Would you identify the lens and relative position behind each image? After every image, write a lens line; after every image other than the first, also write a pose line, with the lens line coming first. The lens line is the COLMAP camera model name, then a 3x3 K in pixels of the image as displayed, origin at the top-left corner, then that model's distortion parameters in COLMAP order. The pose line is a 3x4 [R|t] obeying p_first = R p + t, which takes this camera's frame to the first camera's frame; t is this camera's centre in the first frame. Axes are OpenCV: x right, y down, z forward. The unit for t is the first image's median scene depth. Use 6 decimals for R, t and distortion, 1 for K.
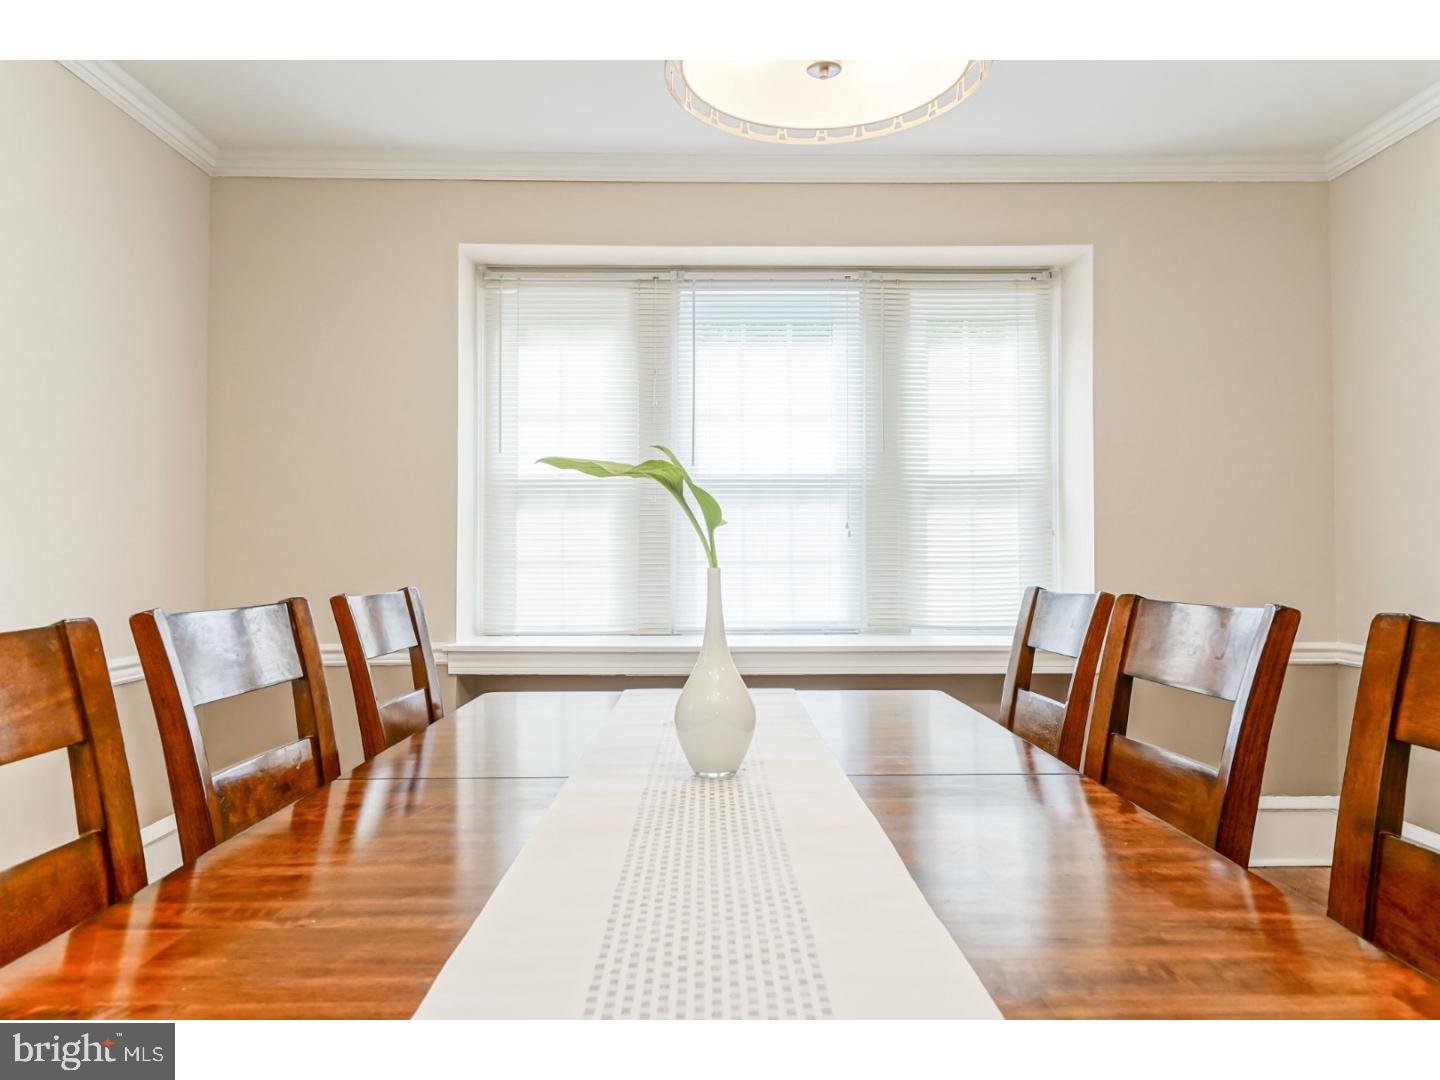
lens RADIAL K [[971.5, 0, 720.0], [0, 971.5, 540.0], [0, 0, 1]] dist [0.020814, -0.000517]
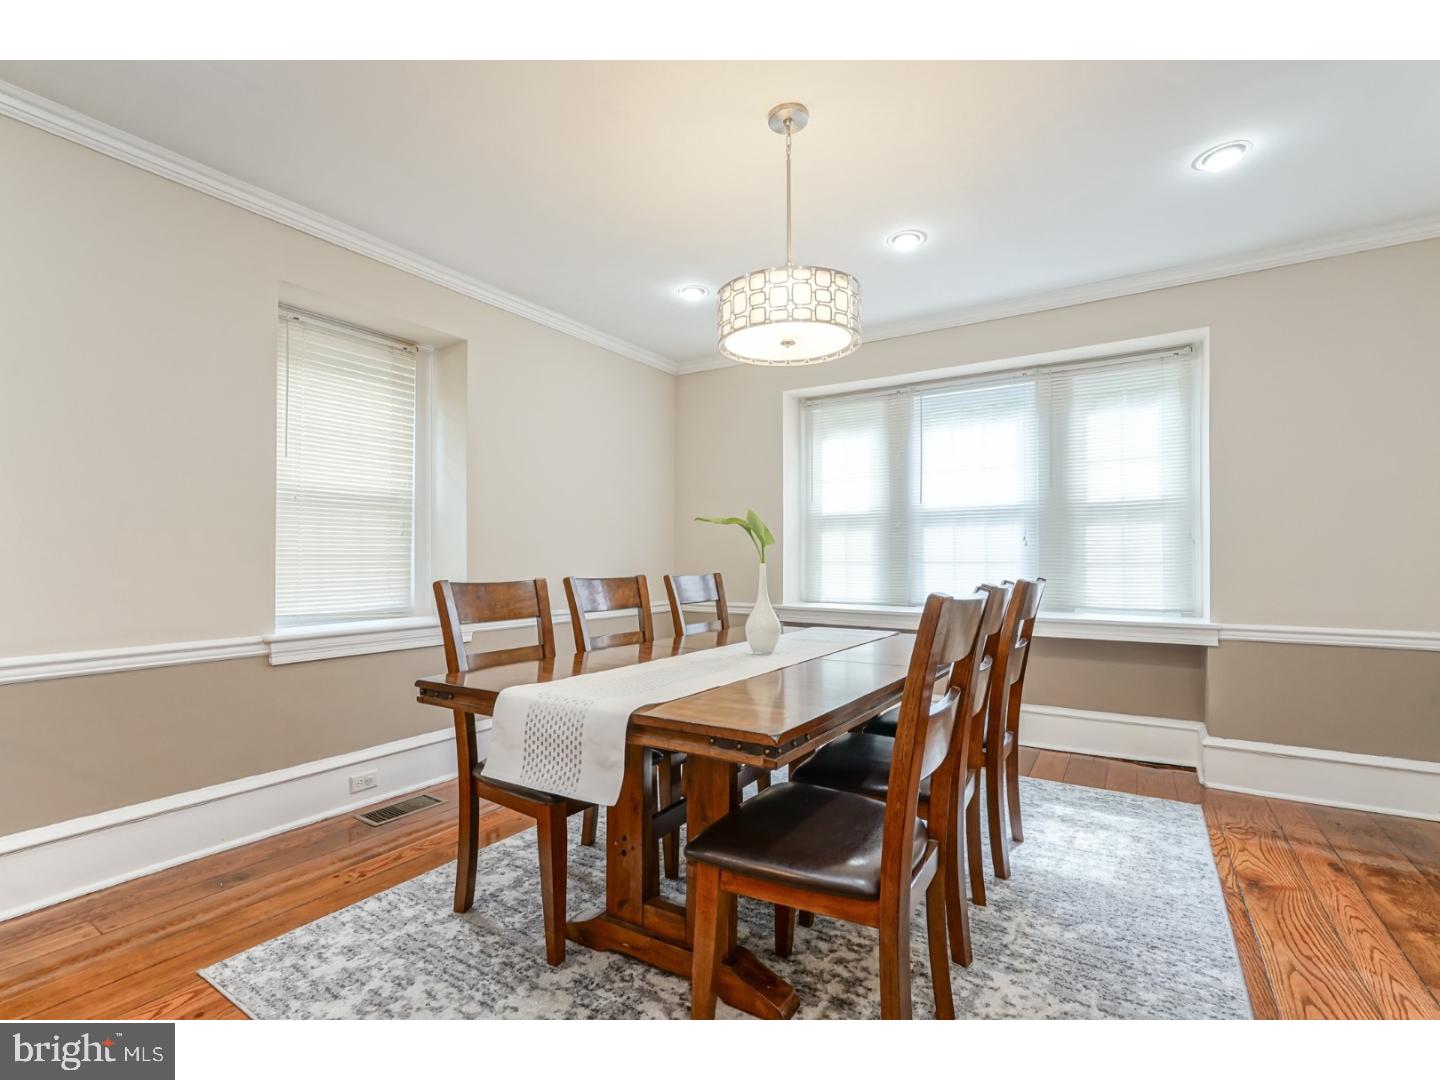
lens RADIAL K [[683.1, 0, 719.4], [0, 683.1, 555.4], [0, 0, 1]] dist [0.037305, 0.000116]
pose [[0.843496, -0.001165, -0.537134, 0.307500], [0.007750, 0.999920, 0.010001, -0.002801], [0.537079, -0.012599, 0.843438, -0.162832]]
